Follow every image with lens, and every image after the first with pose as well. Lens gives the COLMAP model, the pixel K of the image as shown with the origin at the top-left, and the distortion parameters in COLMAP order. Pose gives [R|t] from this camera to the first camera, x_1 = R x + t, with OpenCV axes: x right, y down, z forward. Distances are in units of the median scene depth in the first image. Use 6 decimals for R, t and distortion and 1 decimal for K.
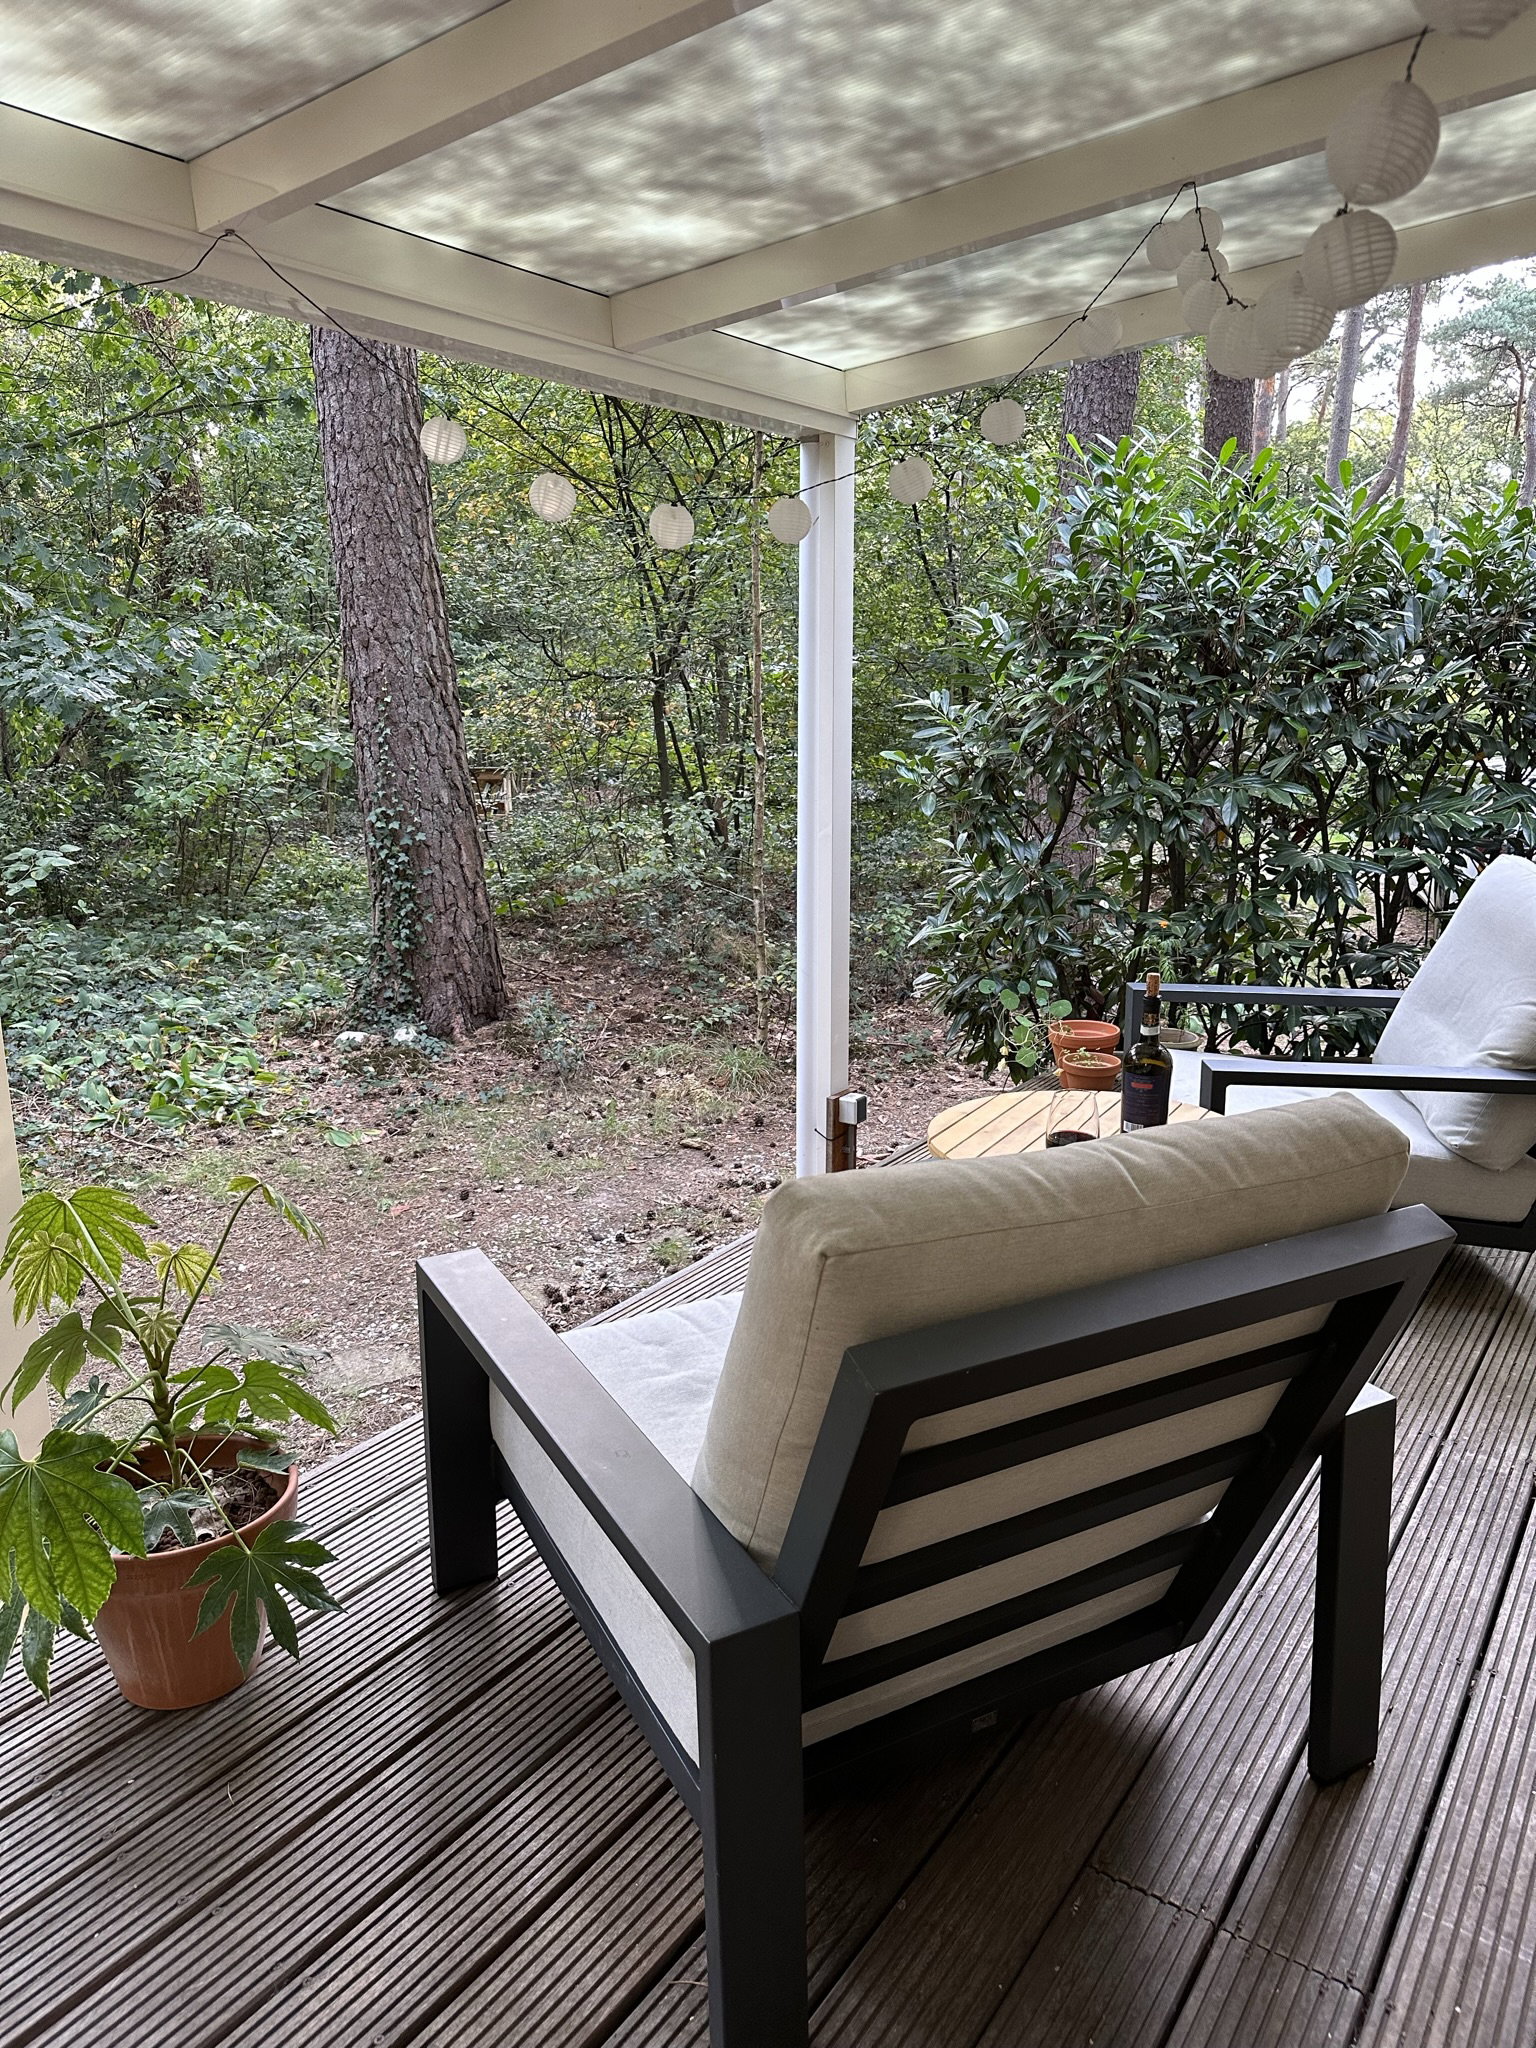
lens RADIAL K [[1436.5, 0, 778.4], [0, 1436.5, 1026.9], [0, 0, 1]] dist [0.186226, -0.413372]
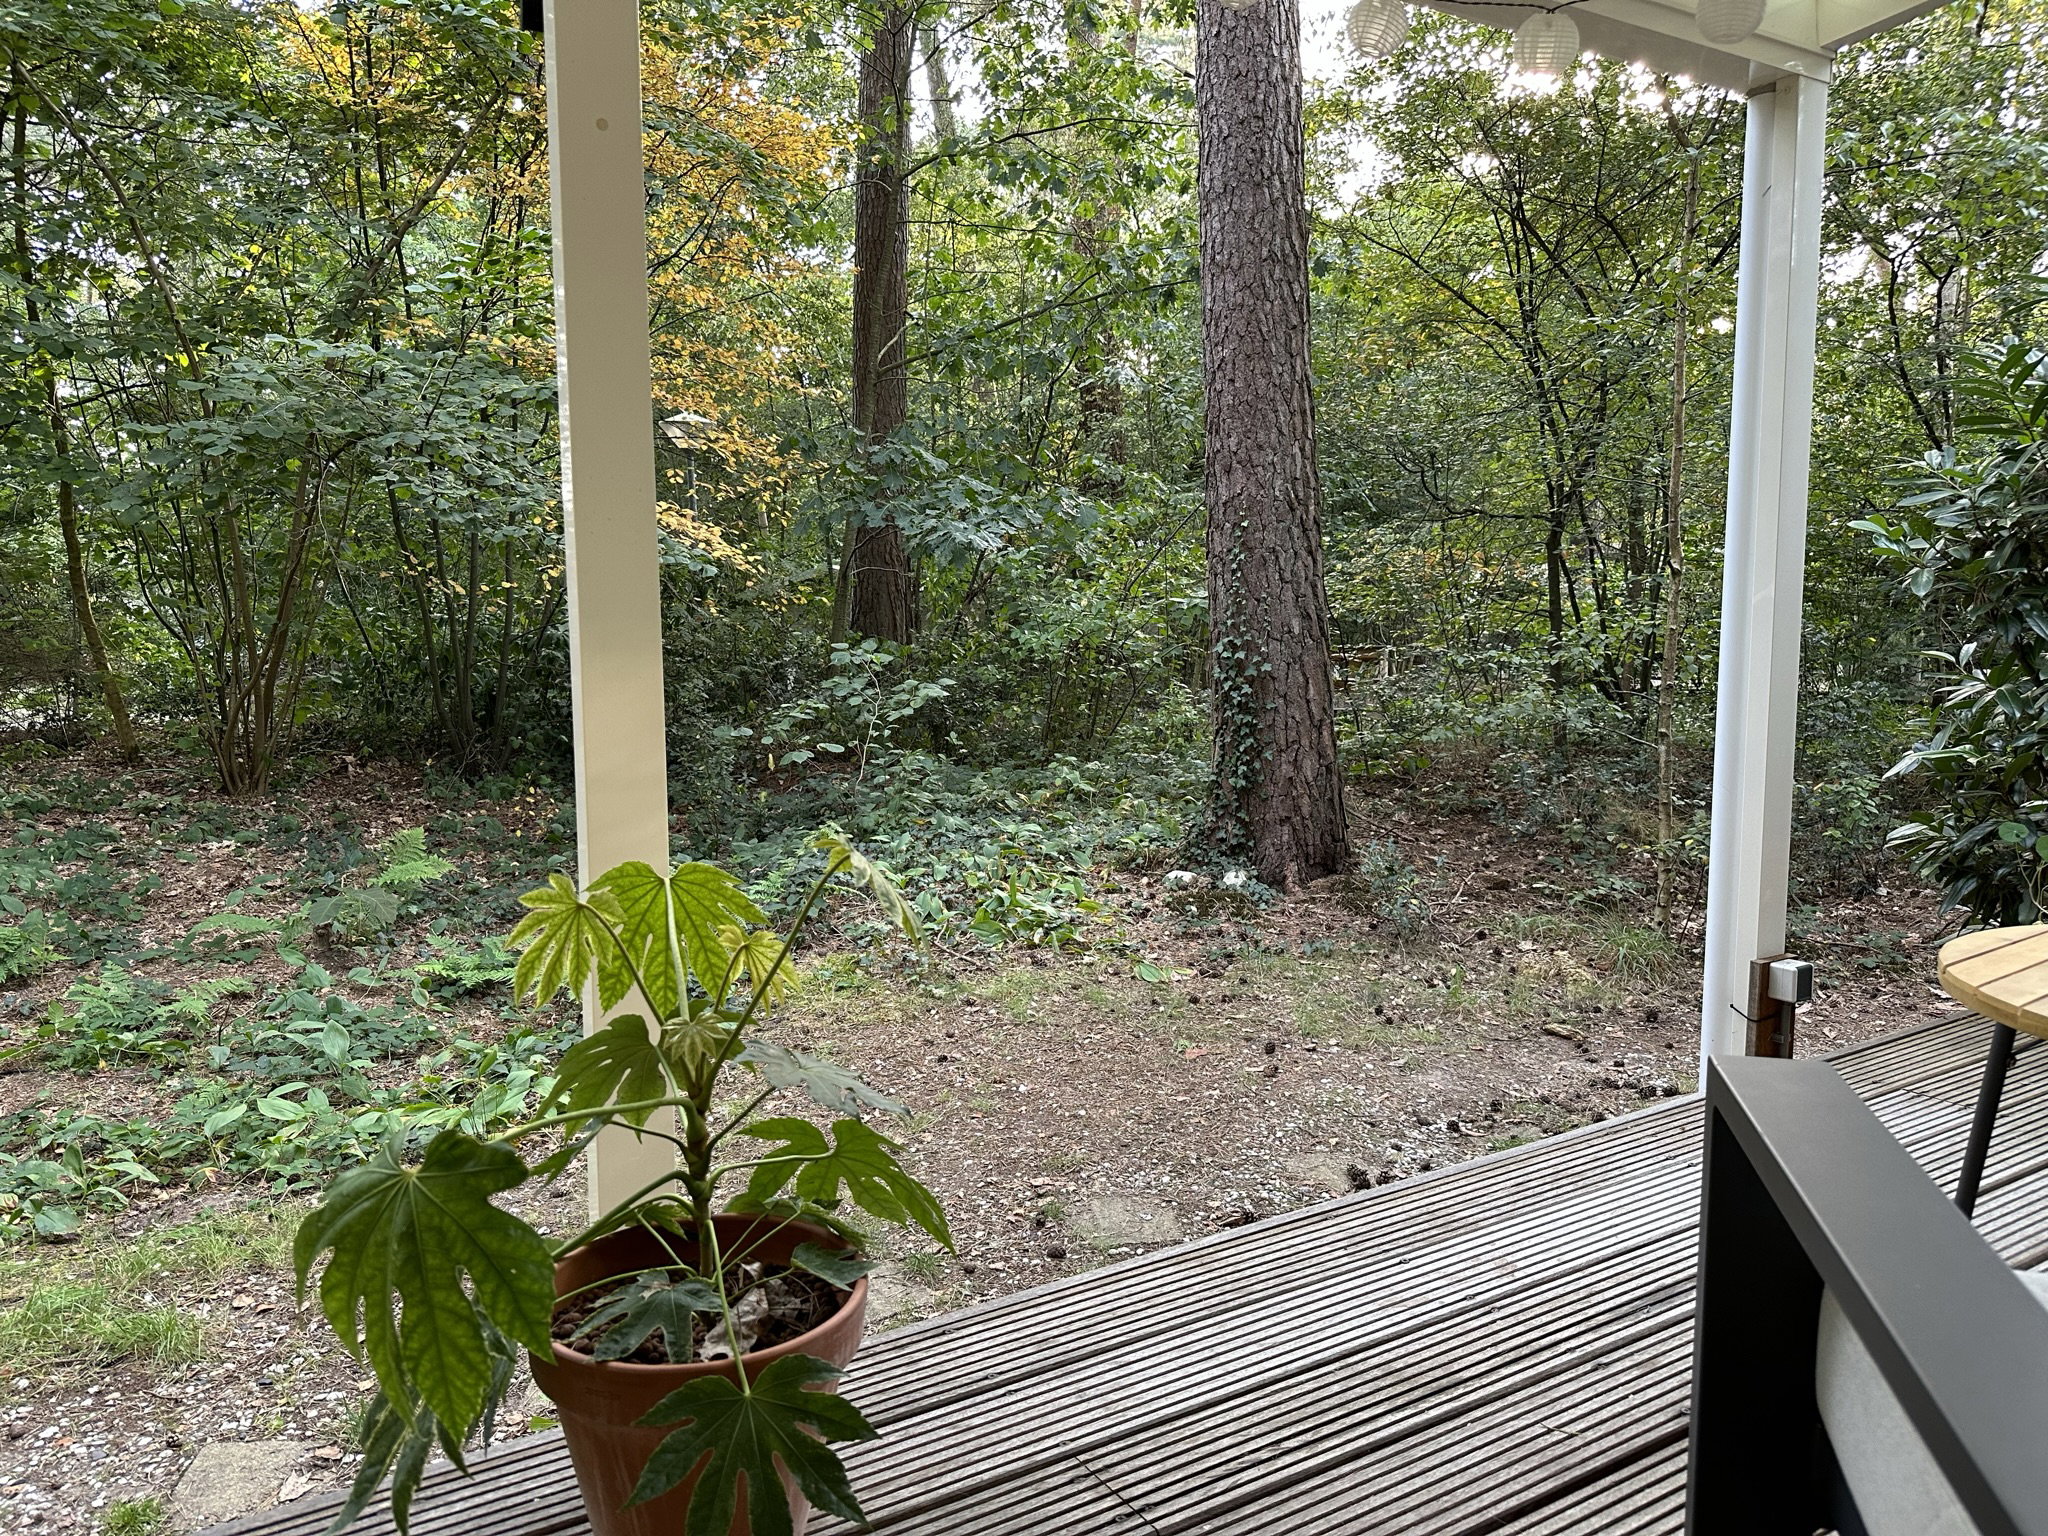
lens RADIAL K [[1434.2, 0, 1028.5], [0, 1434.2, 762.9], [0, 0, 1]] dist [0.140338, -0.213270]
pose [[0.908137, 0.042986, -0.416461, 0.003933], [-0.090483, 0.991358, -0.094984, 0.035535], [0.408779, 0.123941, 0.904178, 0.117426]]
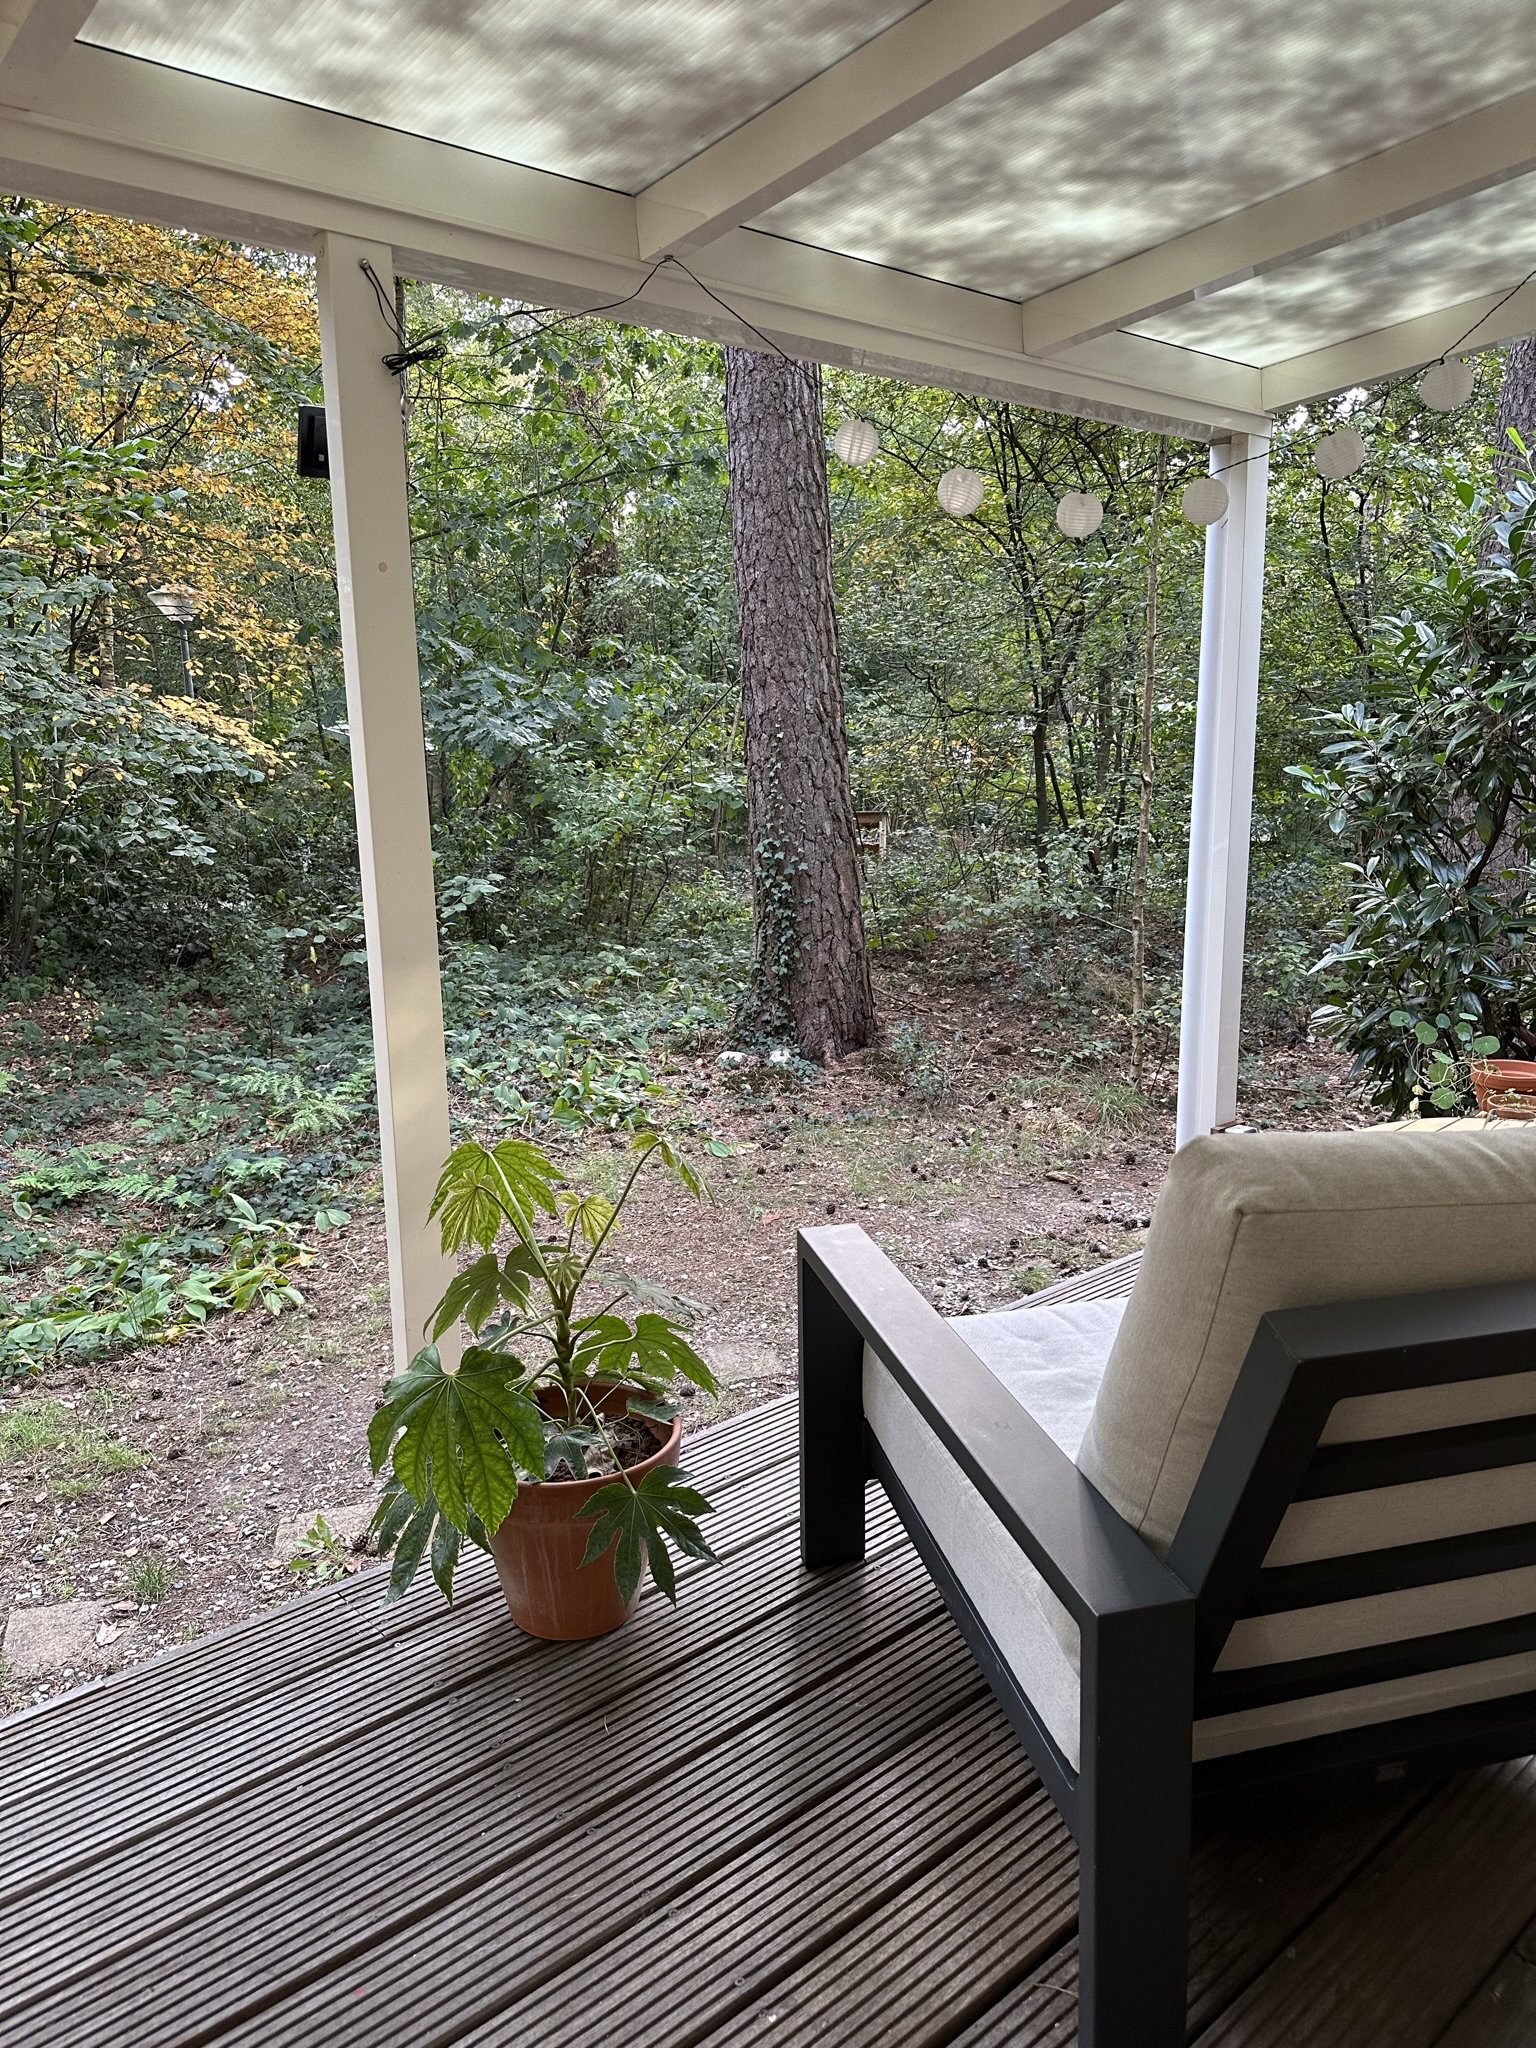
lens RADIAL K [[1434.2, 0, 775.7], [0, 1434.2, 1038.0], [0, 0, 1]] dist [0.140338, -0.213270]
pose [[0.967808, 0.037037, -0.248950, -0.005318], [-0.043356, 0.998861, -0.019945, 0.014500], [0.247928, 0.030096, 0.968311, 0.004048]]
